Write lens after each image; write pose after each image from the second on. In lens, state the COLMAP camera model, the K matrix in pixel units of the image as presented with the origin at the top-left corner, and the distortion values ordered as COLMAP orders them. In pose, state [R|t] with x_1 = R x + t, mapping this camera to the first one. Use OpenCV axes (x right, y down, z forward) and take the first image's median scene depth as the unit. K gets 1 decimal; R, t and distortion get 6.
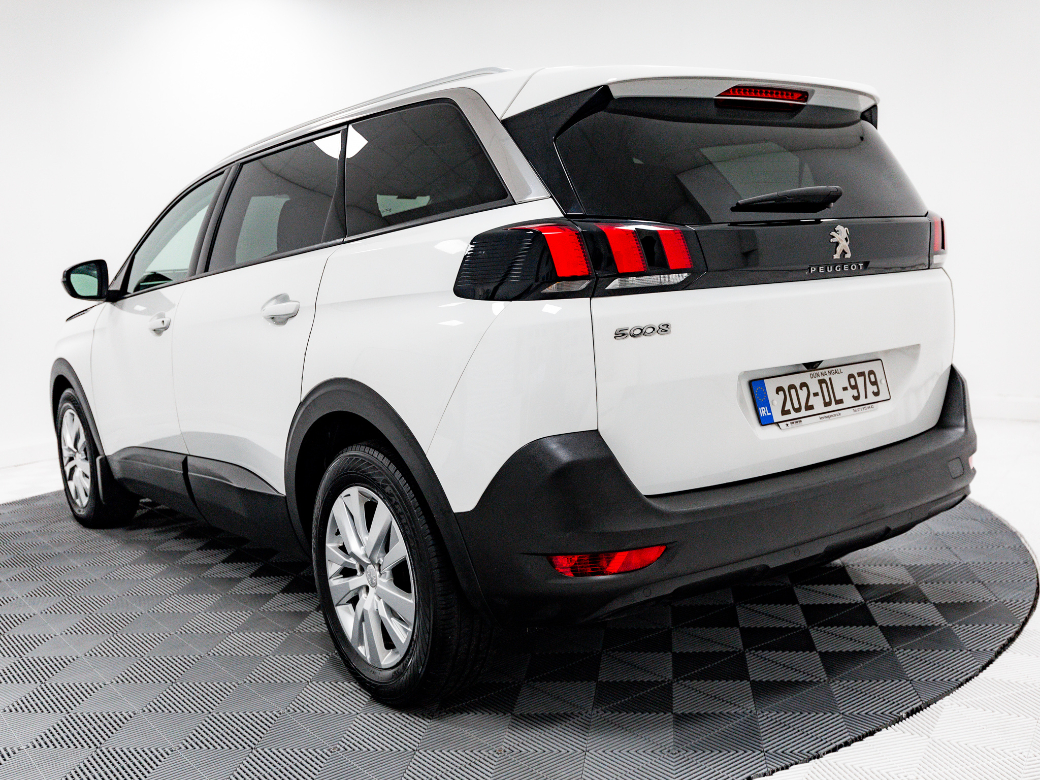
lens RADIAL K [[1015.1, 0, 520.0], [0, 1015.1, 390.0], [0, 0, 1]] dist [0.004390, -0.000365]
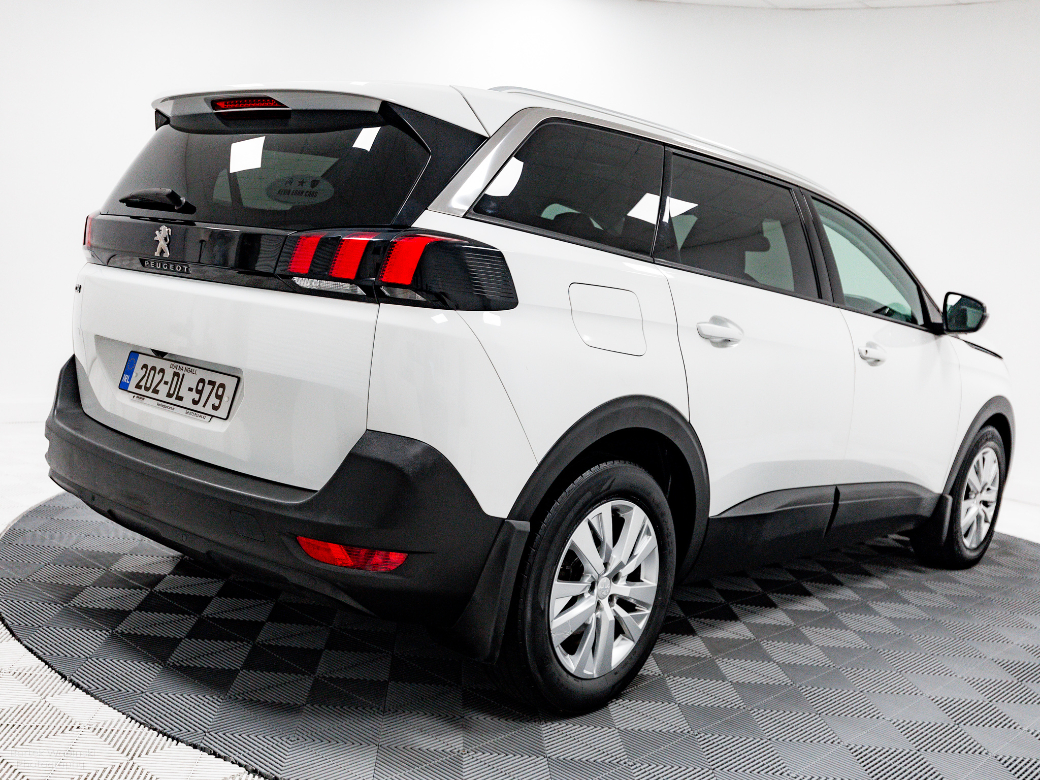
lens RADIAL K [[1104.0, 0, 520.0], [0, 1104.0, 390.0], [0, 0, 1]] dist [-0.099687, 0.000177]
pose [[0.202164, 0.179904, -0.962686, 1.447318], [-0.230217, 0.964168, 0.131835, -0.221473], [0.951909, 0.194974, 0.236337, 1.066128]]
